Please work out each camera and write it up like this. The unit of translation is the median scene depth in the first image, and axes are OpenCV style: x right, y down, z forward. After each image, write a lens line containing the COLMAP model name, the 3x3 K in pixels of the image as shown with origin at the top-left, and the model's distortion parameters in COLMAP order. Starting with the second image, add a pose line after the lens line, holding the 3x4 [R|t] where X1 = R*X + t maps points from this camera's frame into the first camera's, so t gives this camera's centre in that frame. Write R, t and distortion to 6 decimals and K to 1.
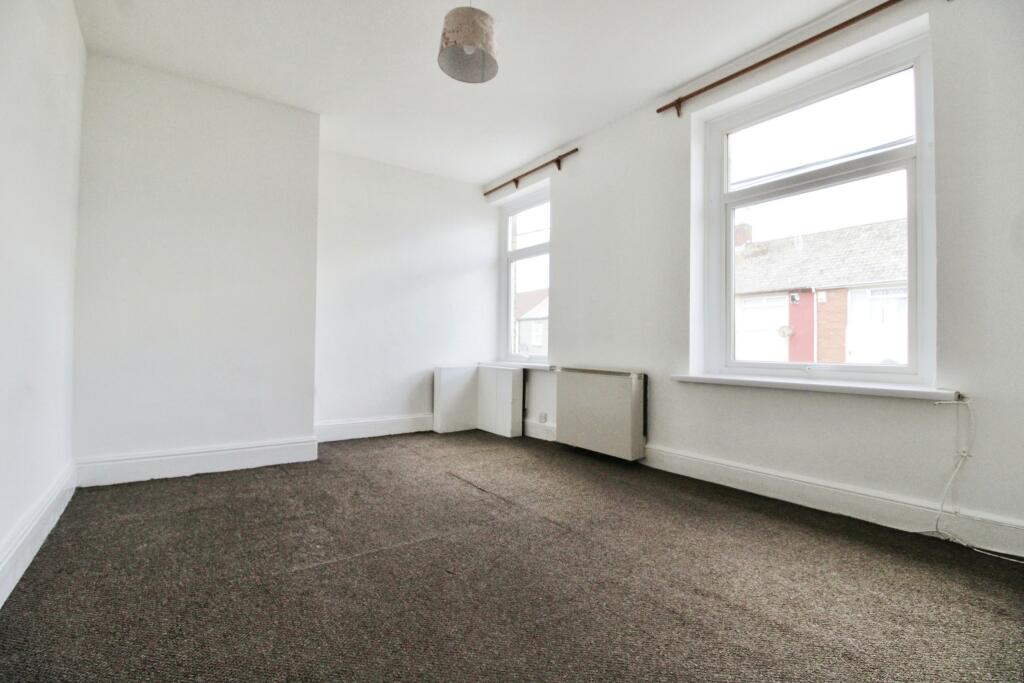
lens RADIAL K [[492.0, 0, 512.0], [0, 492.0, 341.5], [0, 0, 1]] dist [-0.004003, -0.001354]
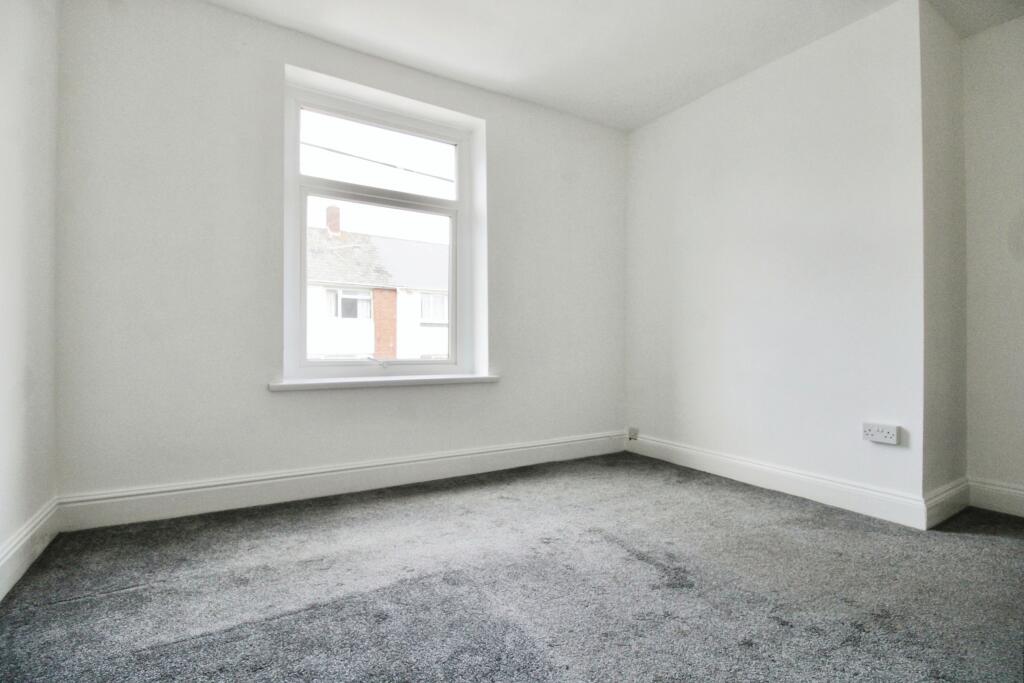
lens RADIAL K [[492.0, 0, 512.0], [0, 492.0, 341.5], [0, 0, 1]] dist [-0.004003, -0.001354]
pose [[0.083513, 0.001461, 0.996506, -0.473378], [-0.003056, 0.999995, -0.001210, 0.002571], [-0.996502, -0.002944, 0.083517, 0.605280]]
